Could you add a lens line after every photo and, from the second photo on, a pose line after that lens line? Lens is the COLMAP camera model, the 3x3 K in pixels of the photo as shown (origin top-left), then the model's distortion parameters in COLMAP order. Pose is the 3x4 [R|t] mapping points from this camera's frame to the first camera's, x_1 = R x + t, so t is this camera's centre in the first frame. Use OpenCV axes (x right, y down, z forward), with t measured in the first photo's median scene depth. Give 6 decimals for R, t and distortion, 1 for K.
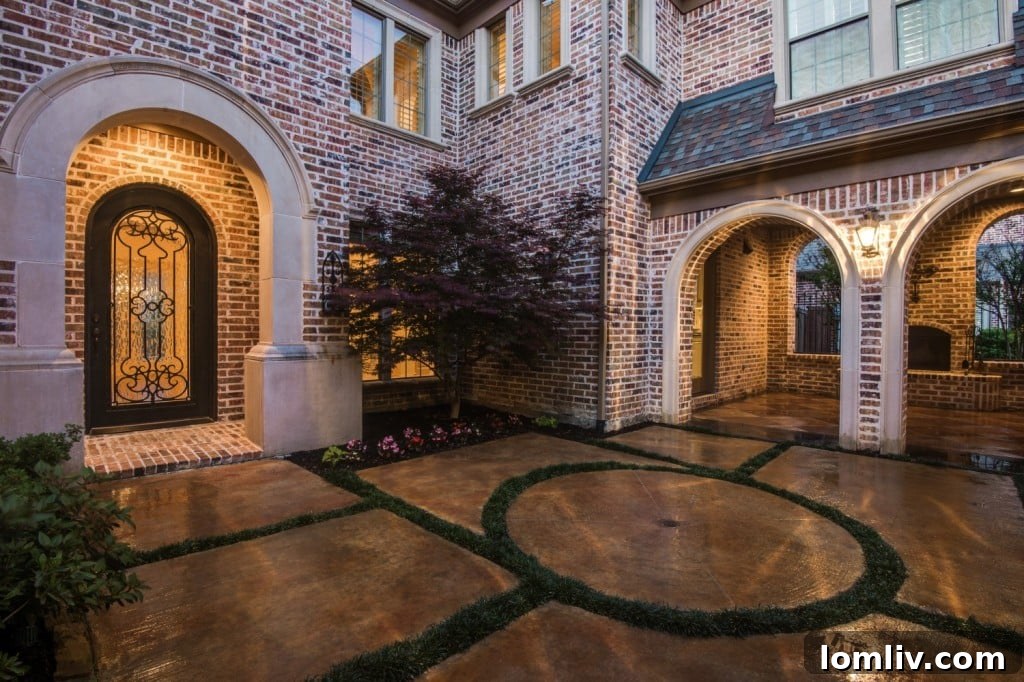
lens RADIAL K [[479.4, 0, 521.2], [0, 479.4, 340.1], [0, 0, 1]] dist [-0.022531, -0.006459]
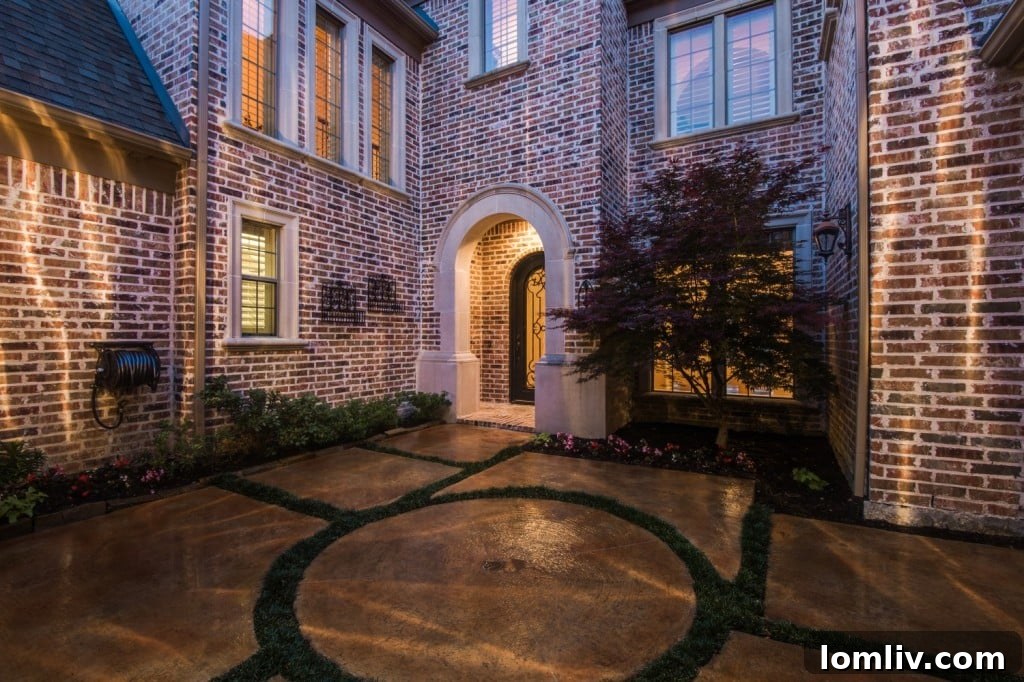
lens RADIAL K [[479.4, 0, 514.7], [0, 479.4, 345.3], [0, 0, 1]] dist [-0.022531, -0.006459]
pose [[0.242519, 0.004043, -0.970138, 0.764502], [-0.014913, 0.999889, 0.000439, -0.016133], [0.970032, 0.014361, 0.242552, 0.531219]]
